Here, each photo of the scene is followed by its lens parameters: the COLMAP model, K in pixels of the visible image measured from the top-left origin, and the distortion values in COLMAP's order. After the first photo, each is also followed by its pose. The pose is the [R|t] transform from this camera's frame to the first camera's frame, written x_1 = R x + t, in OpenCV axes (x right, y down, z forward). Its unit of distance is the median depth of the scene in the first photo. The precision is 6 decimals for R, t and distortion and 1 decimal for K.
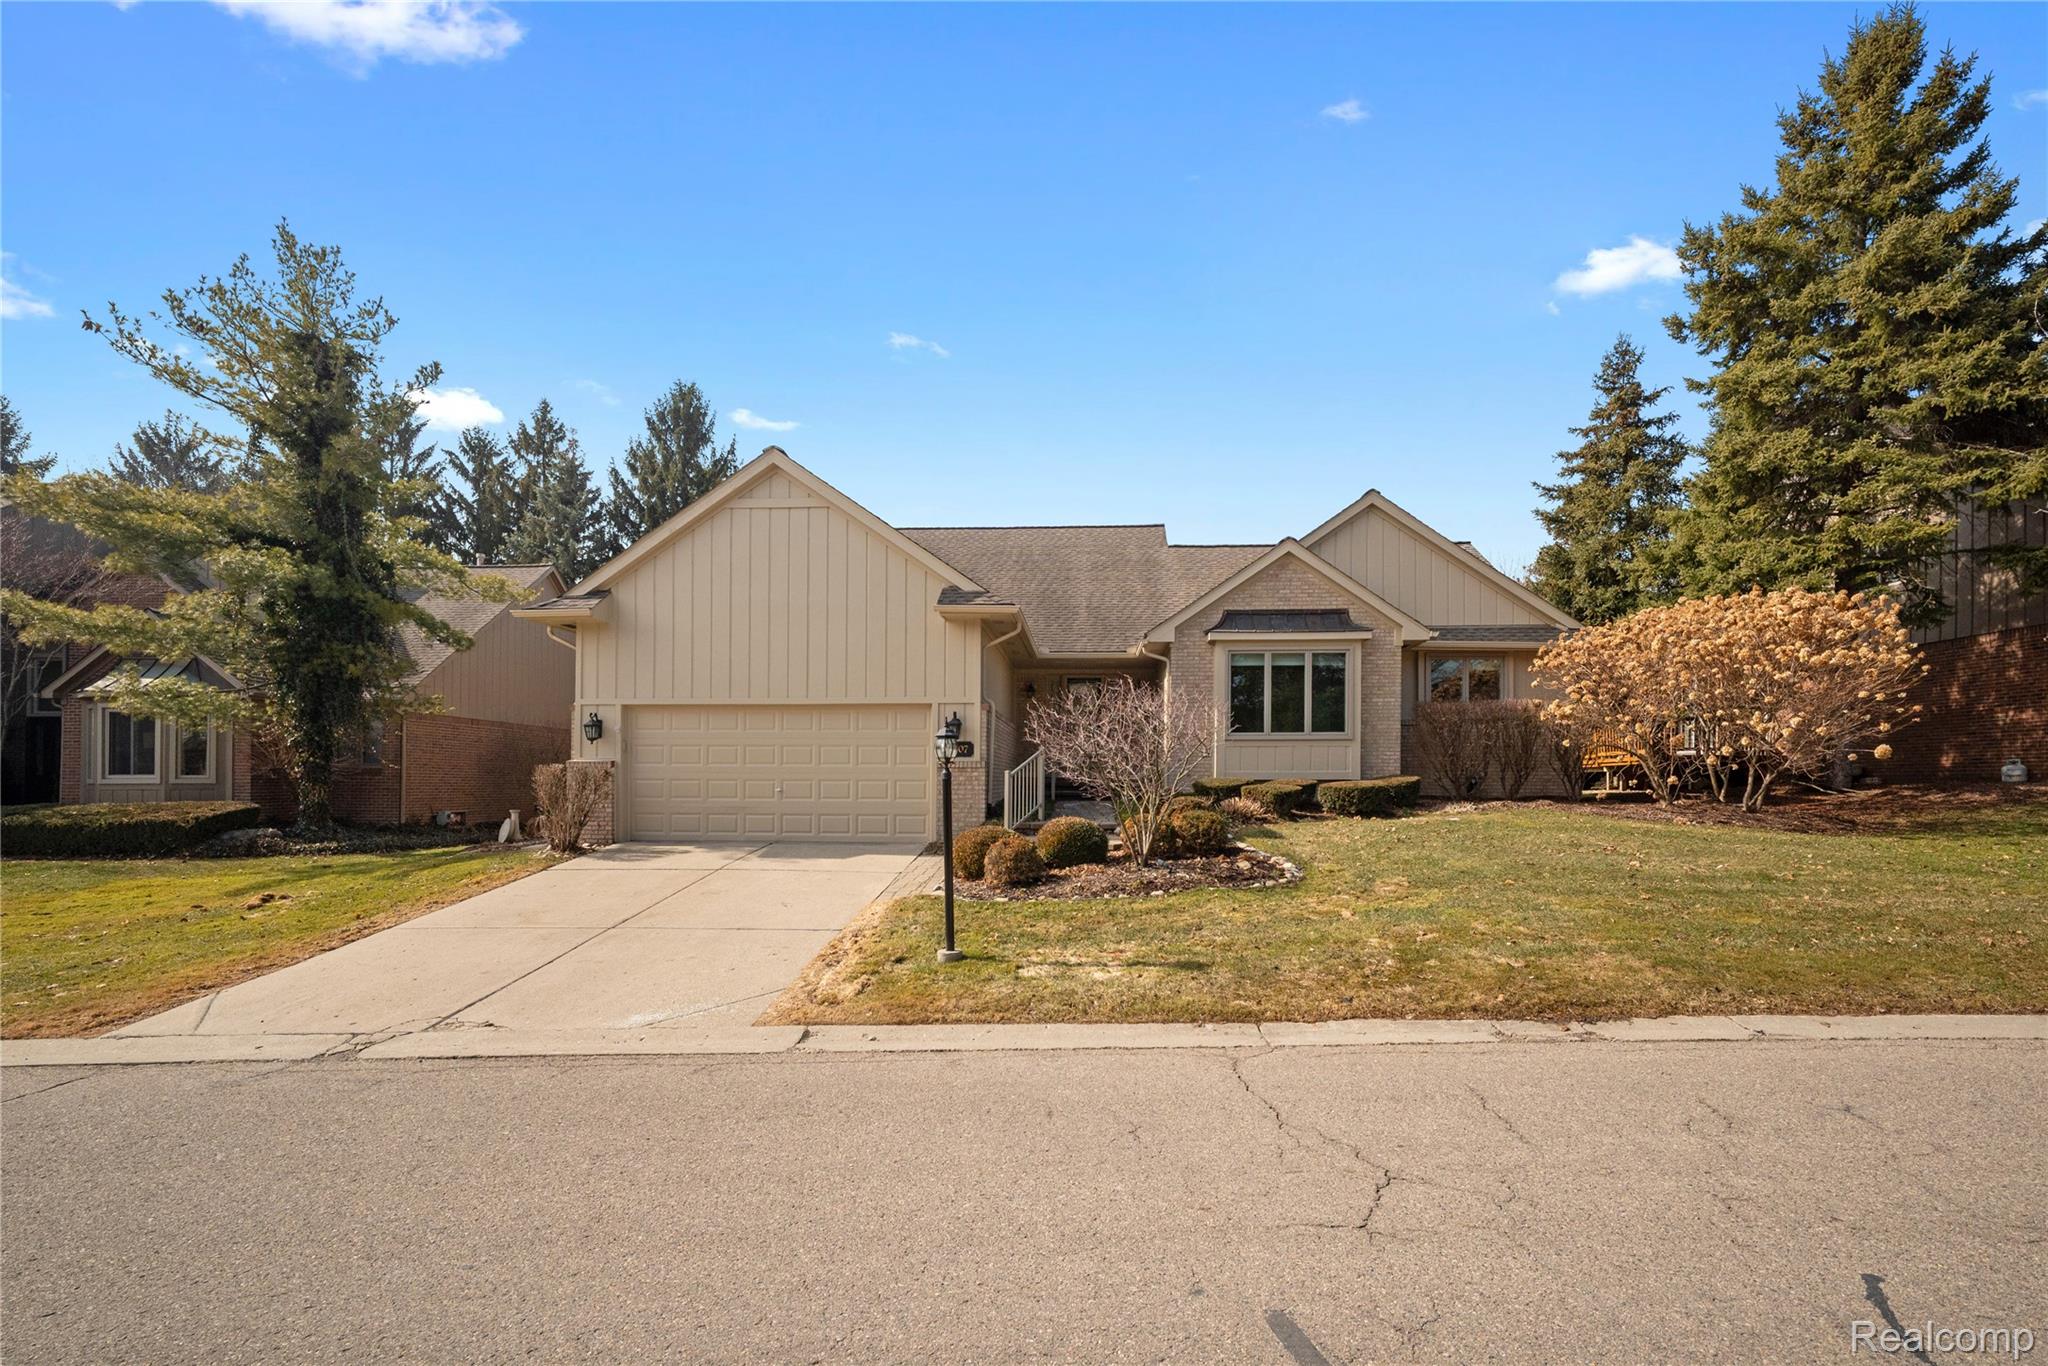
lens RADIAL K [[865.9, 0, 1026.6], [0, 865.9, 786.7], [0, 0, 1]] dist [-0.000781, 0.009267]
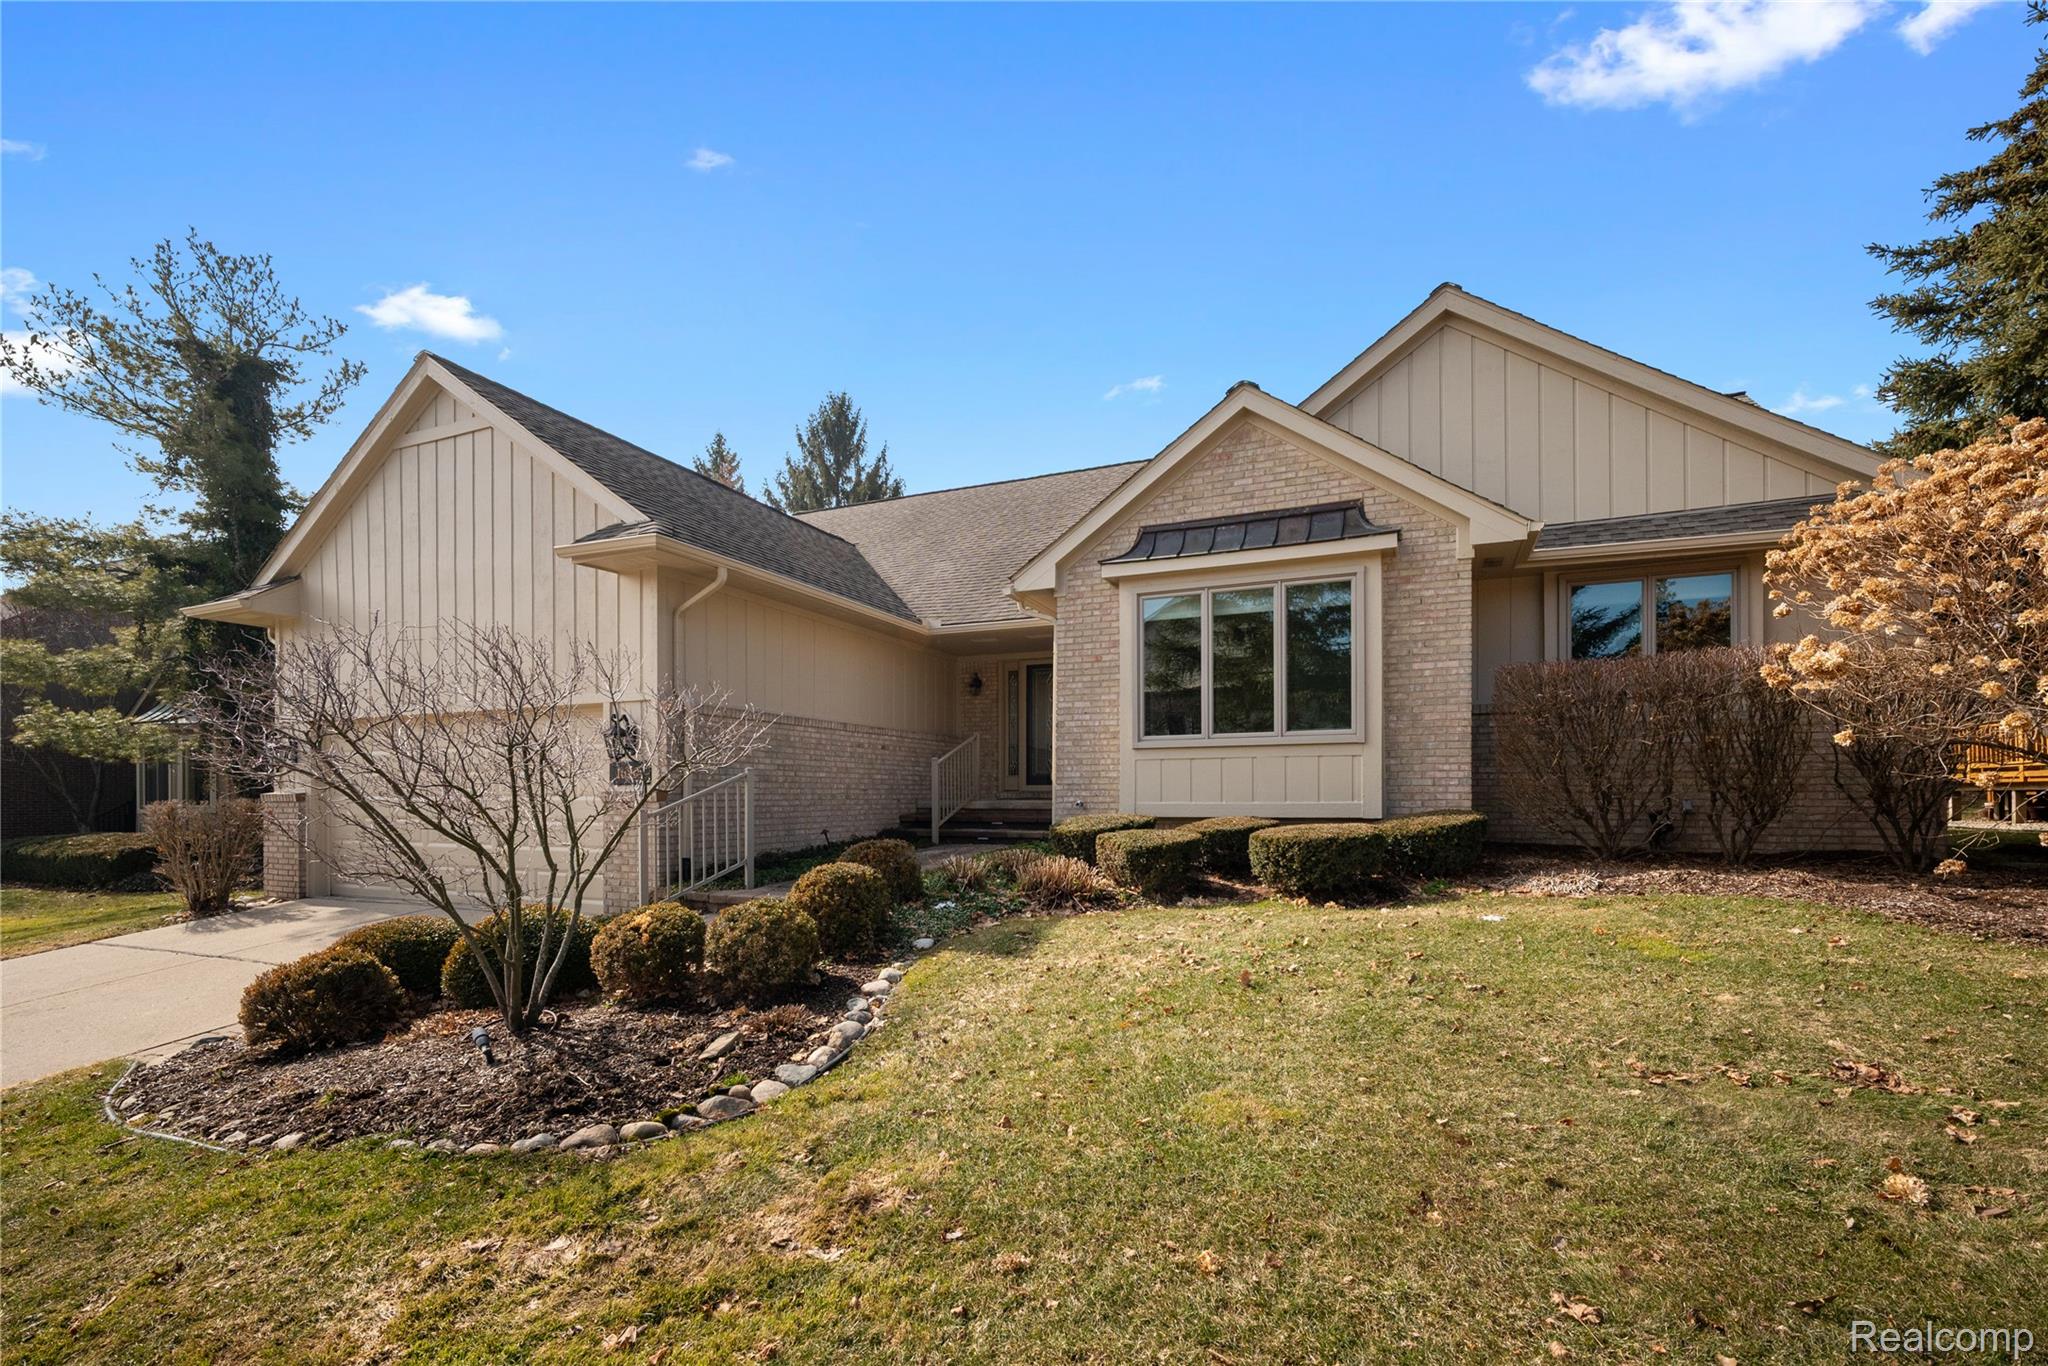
lens RADIAL K [[865.9, 0, 1026.6], [0, 865.9, 786.7], [0, 0, 1]] dist [-0.000781, 0.009267]
pose [[0.945379, -0.008526, -0.325861, 0.348729], [0.003461, 0.999864, -0.016120, -0.019114], [0.325954, 0.014112, 0.945280, 0.427584]]
